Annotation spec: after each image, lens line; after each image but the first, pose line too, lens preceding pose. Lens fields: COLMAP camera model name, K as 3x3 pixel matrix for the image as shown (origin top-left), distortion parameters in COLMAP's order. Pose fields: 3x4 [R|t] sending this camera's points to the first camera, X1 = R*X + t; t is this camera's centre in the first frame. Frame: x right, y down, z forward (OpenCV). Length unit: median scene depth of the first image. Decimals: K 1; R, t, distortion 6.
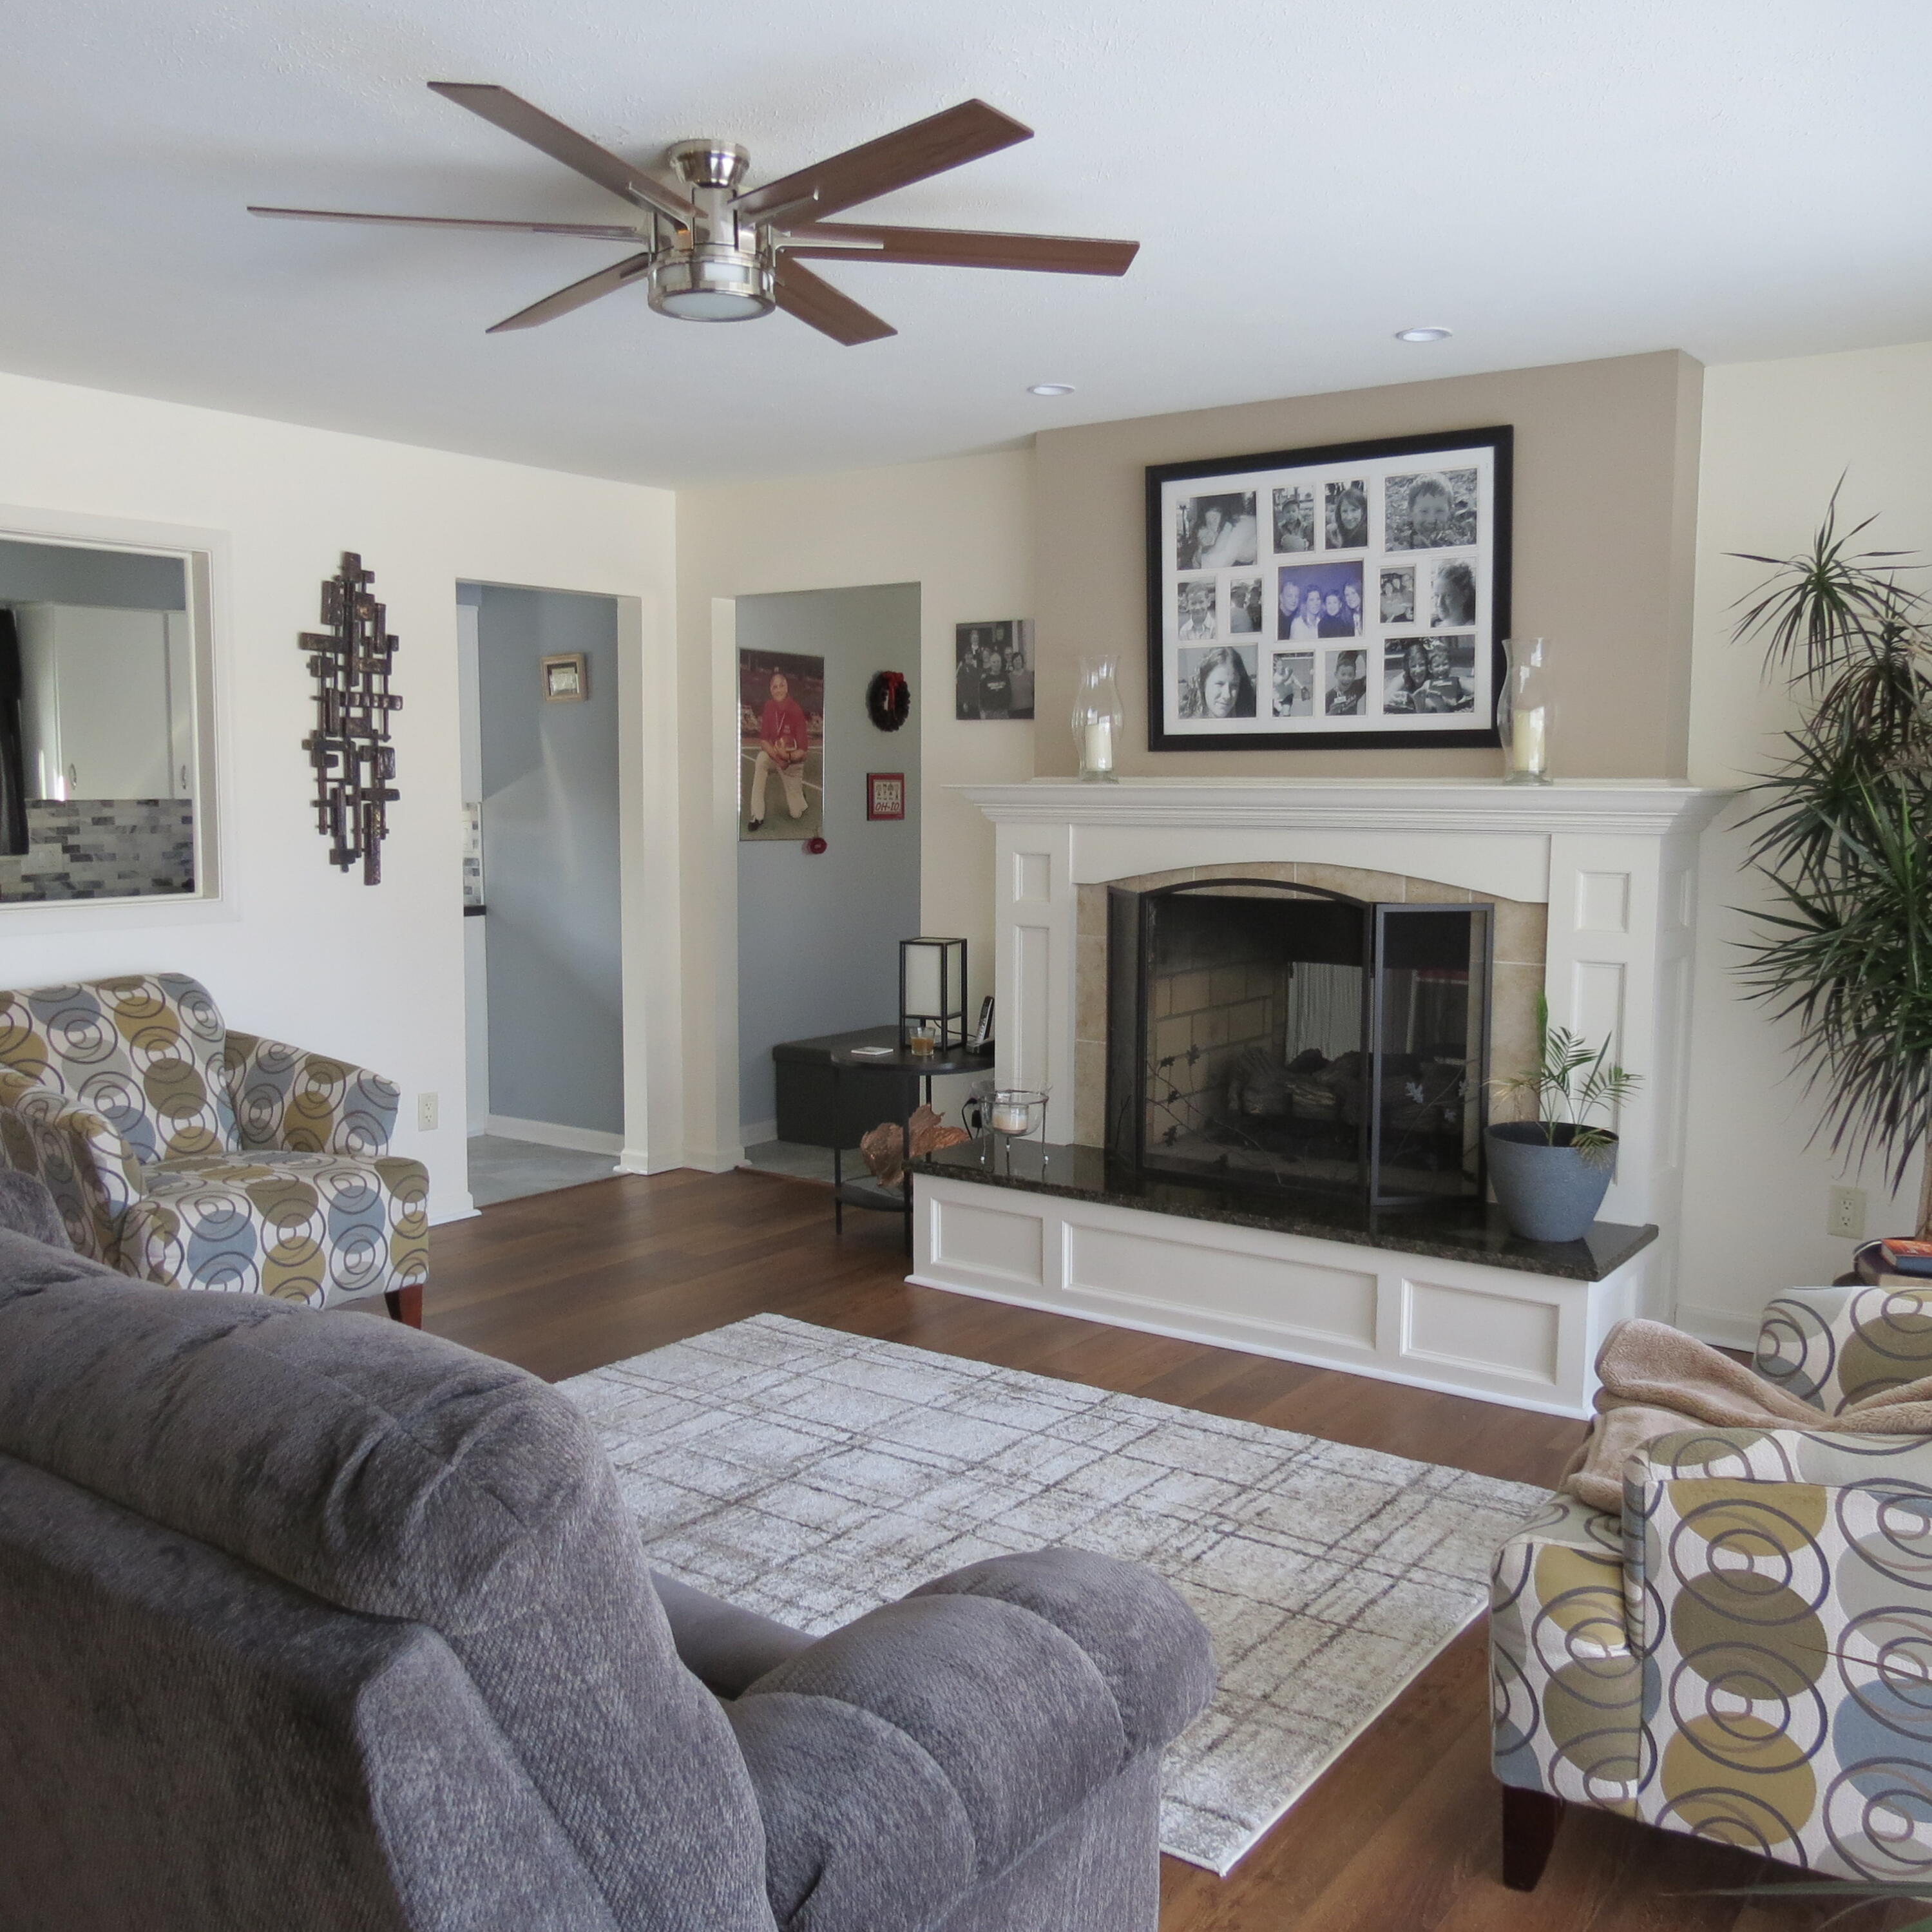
lens RADIAL K [[1847.3, 0, 965.4], [0, 1847.3, 966.4], [0, 0, 1]] dist [-0.024888, 0.000000]
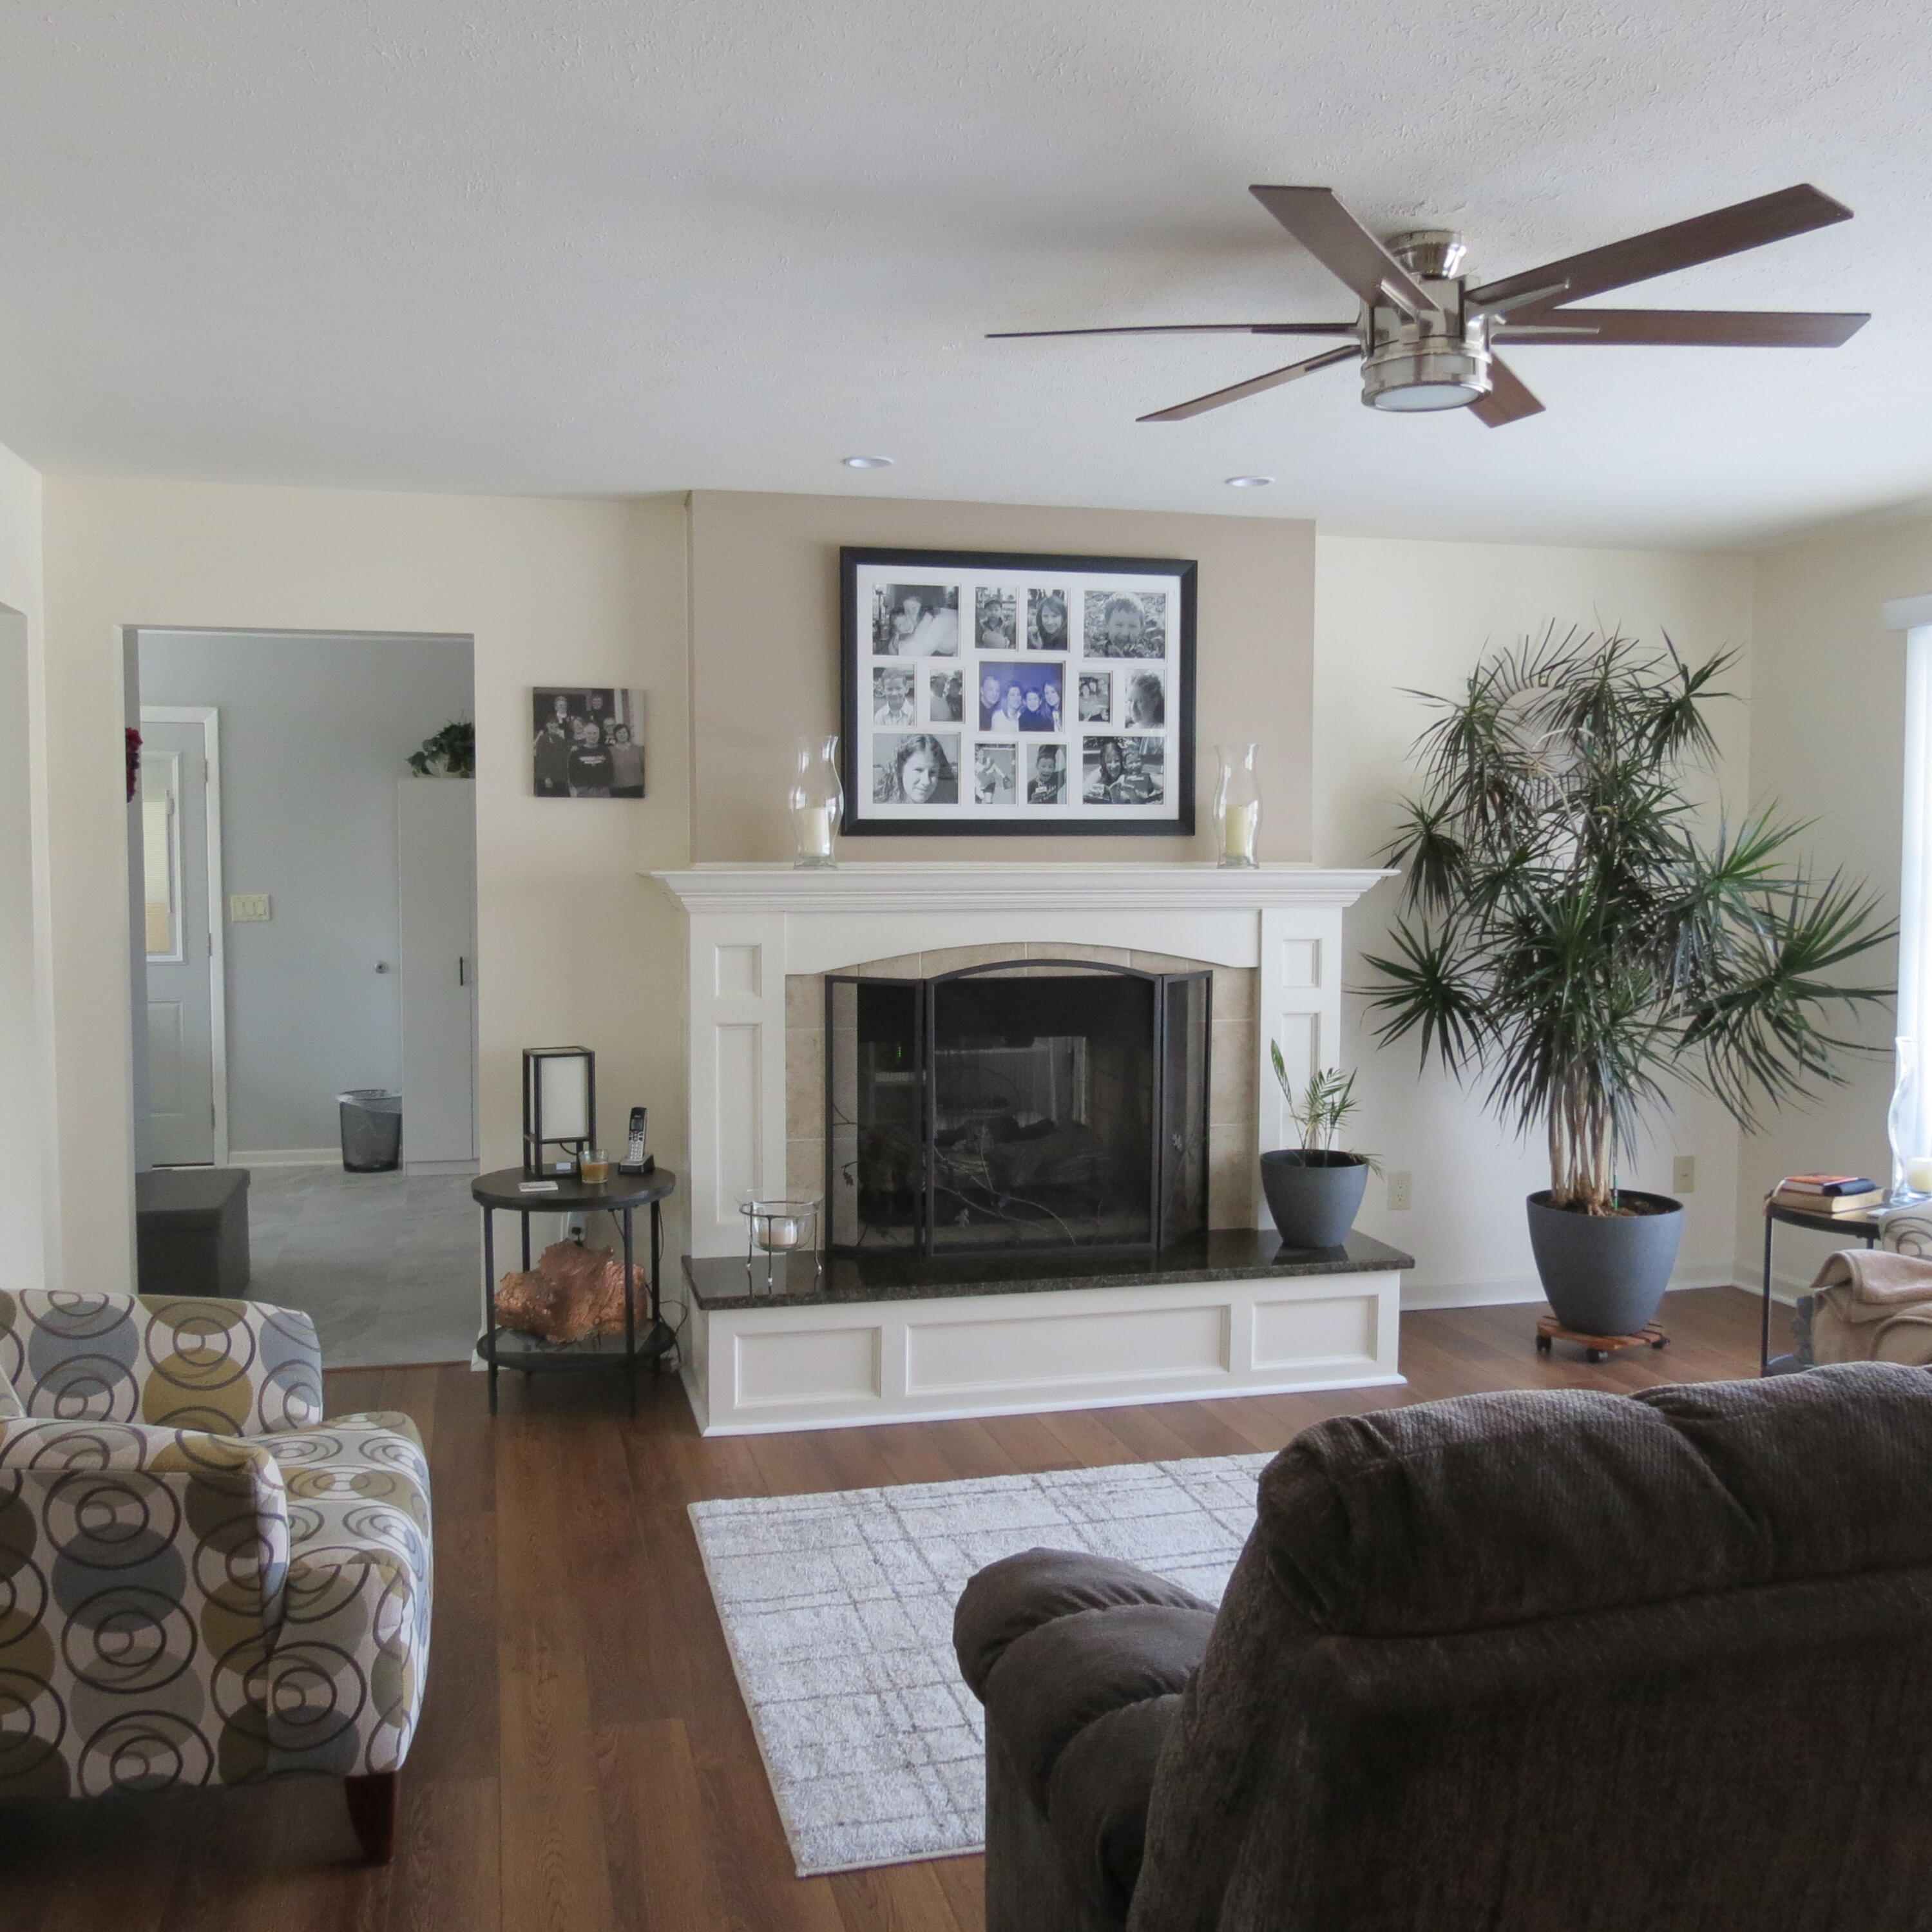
lens RADIAL K [[1847.3, 0, 958.7], [0, 1847.3, 966.5], [0, 0, 1]] dist [-0.024888, 0.000000]
pose [[0.637148, -0.049919, 0.769123, -0.670767], [0.078546, 0.996910, -0.000365, -0.046088], [-0.766729, 0.060644, 0.639101, 0.361377]]
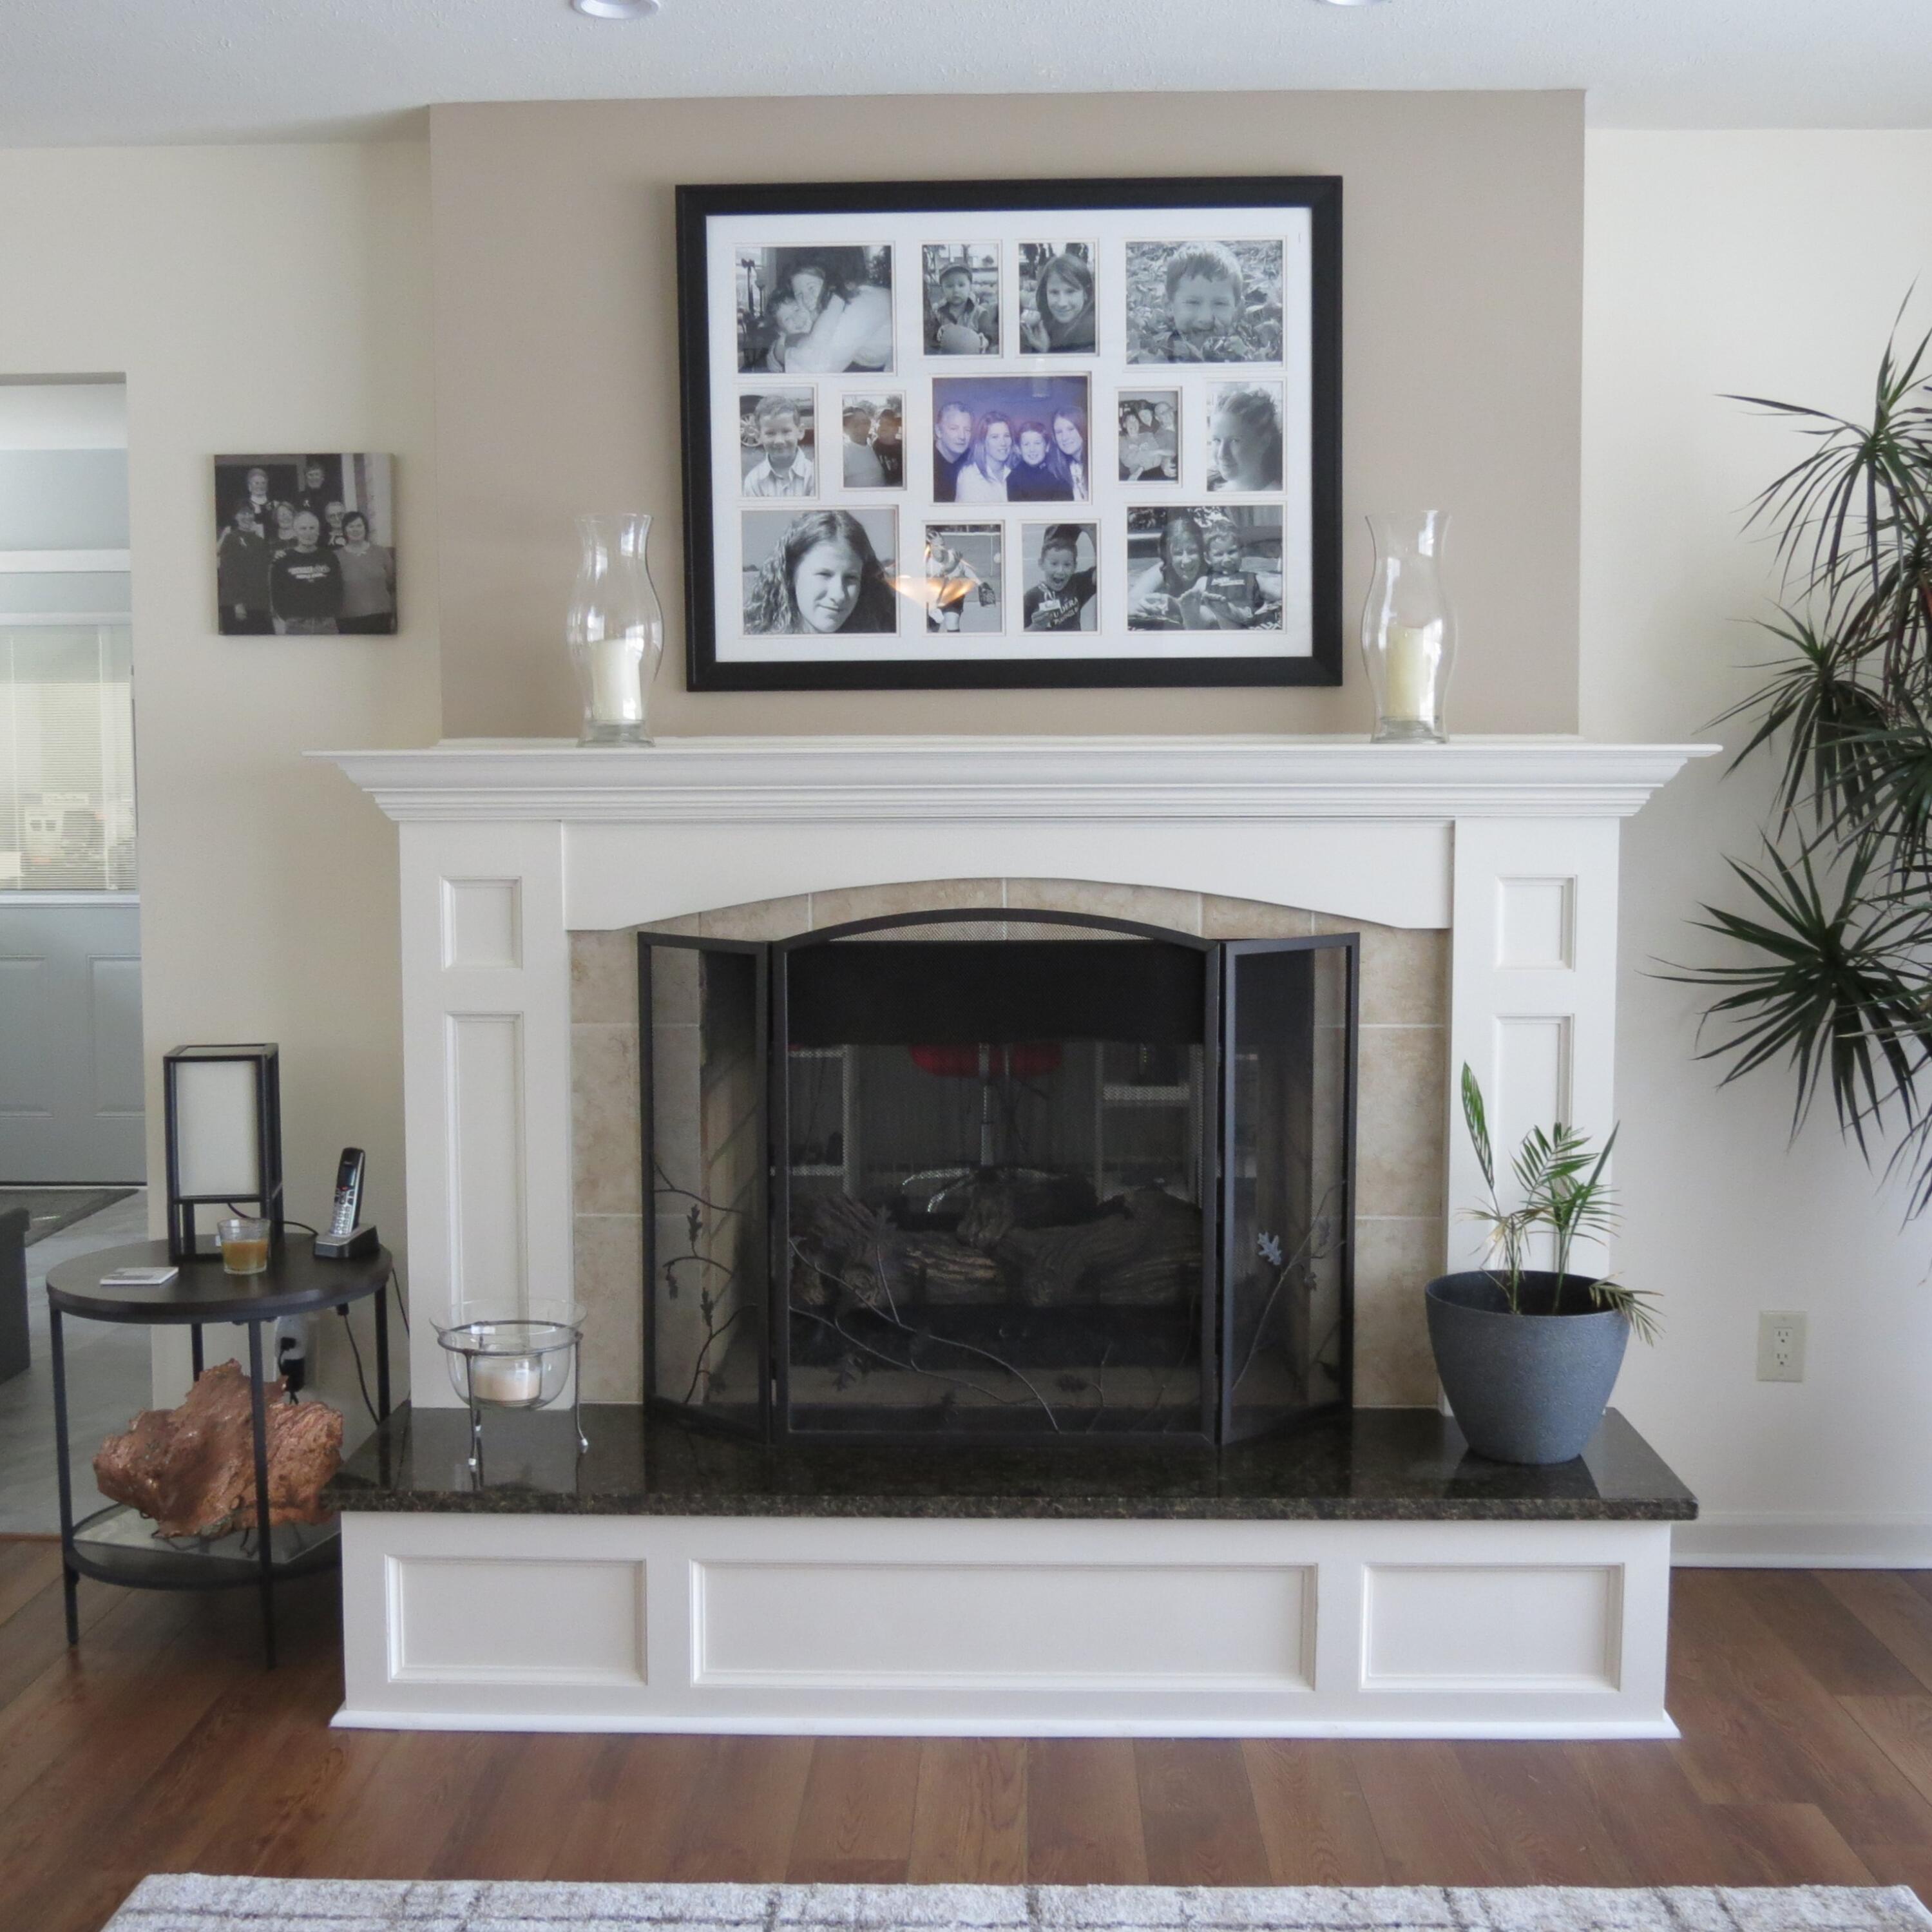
lens RADIAL K [[2383.9, 0, 957.3], [0, 2383.9, 964.0], [0, 0, 1]] dist [-0.044397, 0.000000]
pose [[0.824585, -0.050135, 0.563512, -0.268238], [0.062683, 0.998029, -0.002930, -0.028313], [-0.562255, 0.037739, 0.826103, 0.387543]]
